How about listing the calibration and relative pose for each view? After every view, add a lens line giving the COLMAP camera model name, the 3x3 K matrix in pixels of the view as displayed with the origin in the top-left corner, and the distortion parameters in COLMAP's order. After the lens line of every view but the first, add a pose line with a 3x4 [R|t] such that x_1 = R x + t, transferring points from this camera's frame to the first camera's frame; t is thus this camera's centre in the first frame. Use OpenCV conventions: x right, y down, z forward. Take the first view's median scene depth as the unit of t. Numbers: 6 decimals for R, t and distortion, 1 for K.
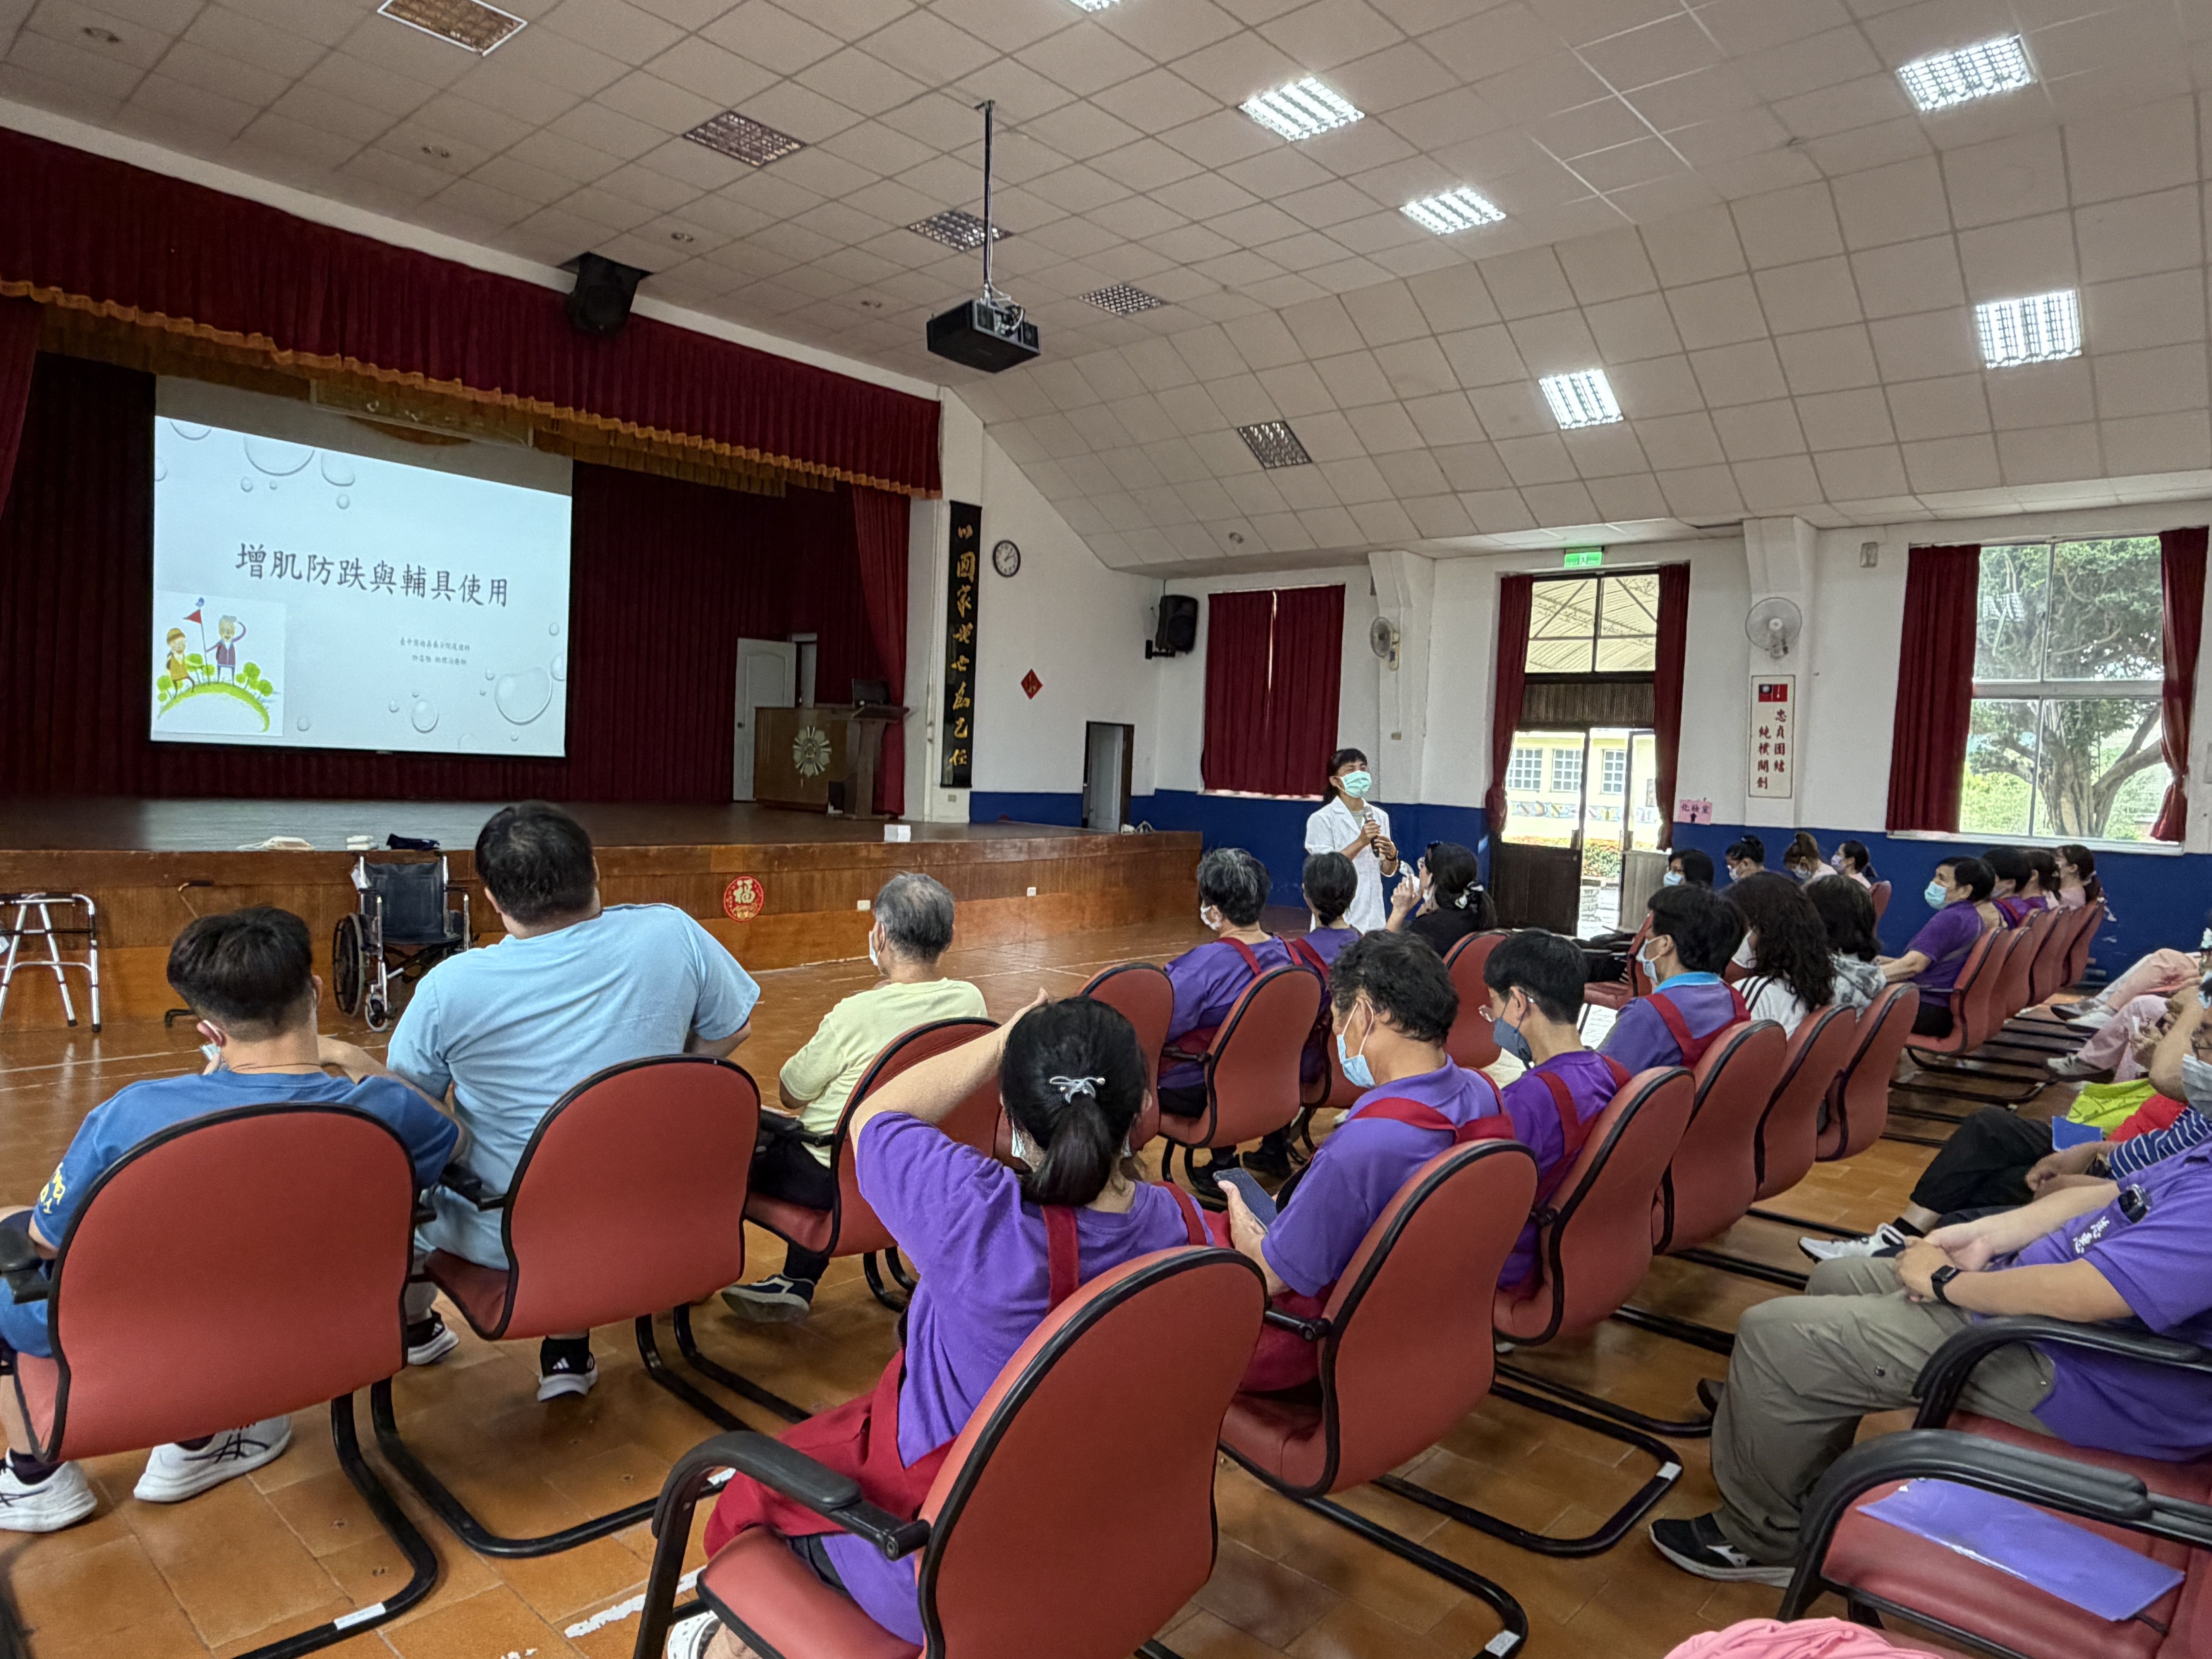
lens RADIAL K [[1364.8, 0, 1106.0], [0, 1364.8, 829.5], [0, 0, 1]] dist [0.000083, -0.000736]
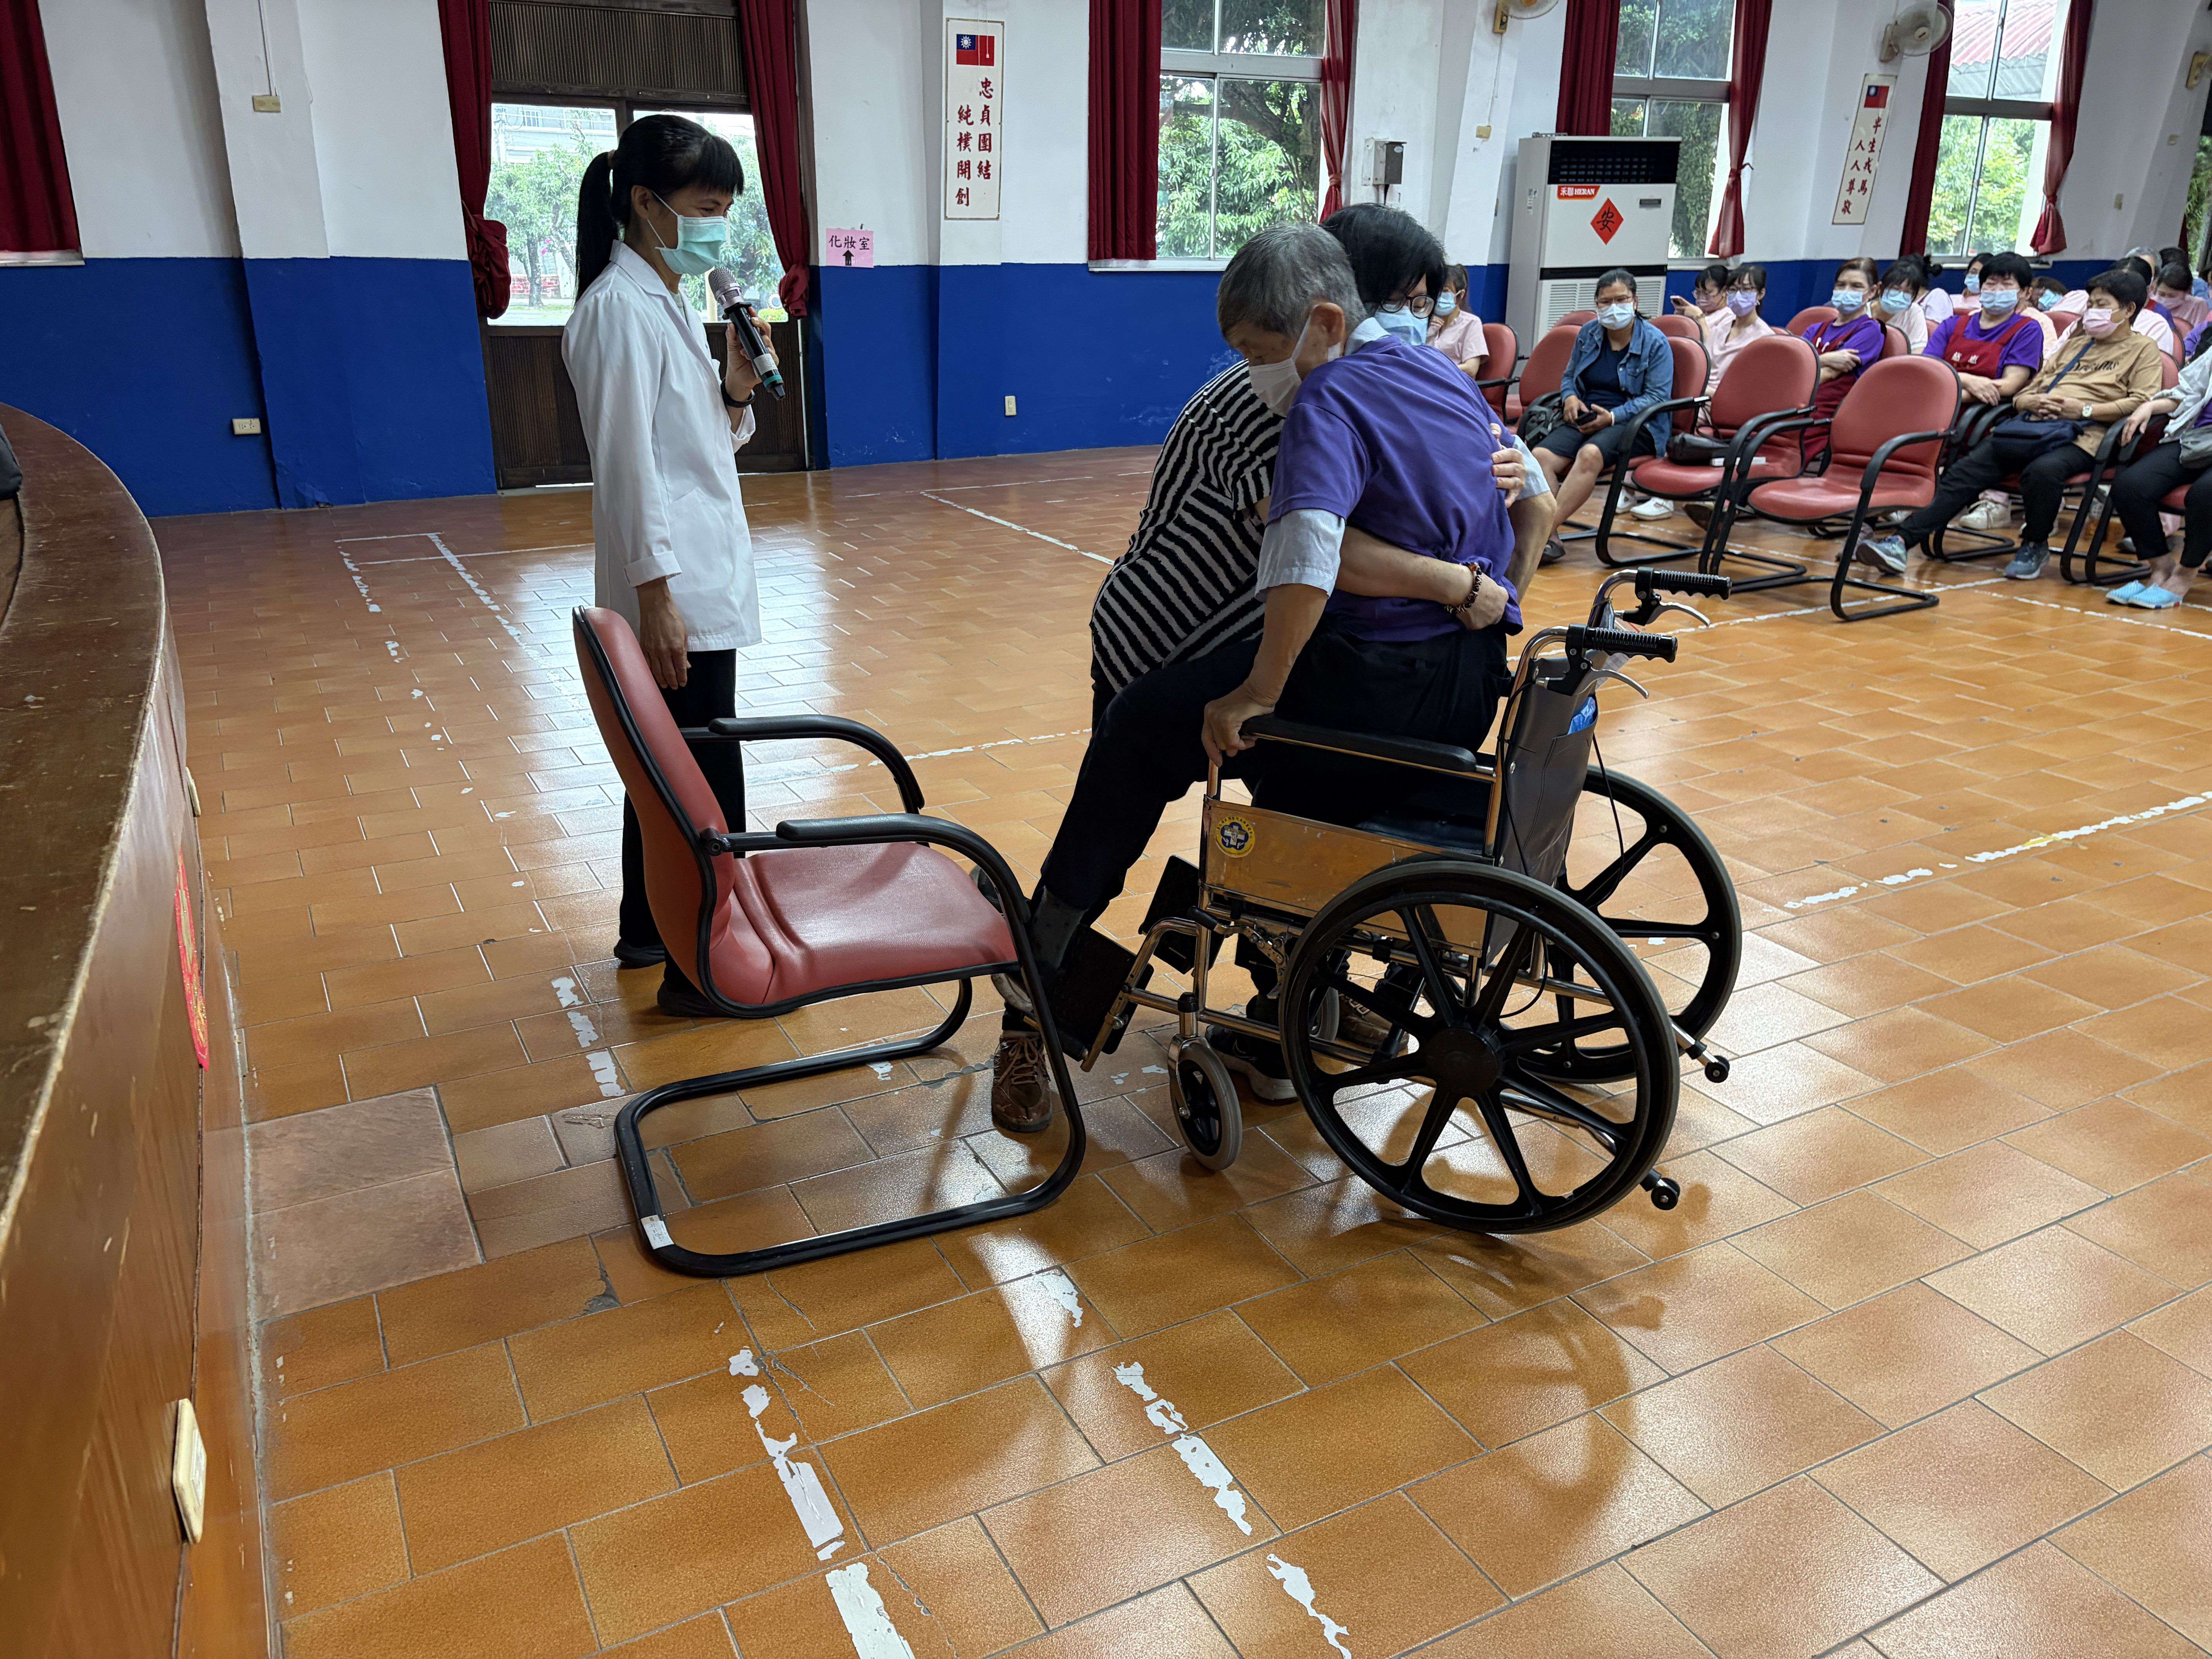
lens RADIAL K [[1654.0, 0, 1106.0], [0, 1654.0, 829.5], [0, 0, 1]] dist [0.061754, -0.074963]
pose [[0.339296, -0.349854, 0.873201, -0.274554], [0.052443, 0.933858, 0.353779, -0.025235], [-0.939217, -0.074242, 0.335201, 0.533744]]
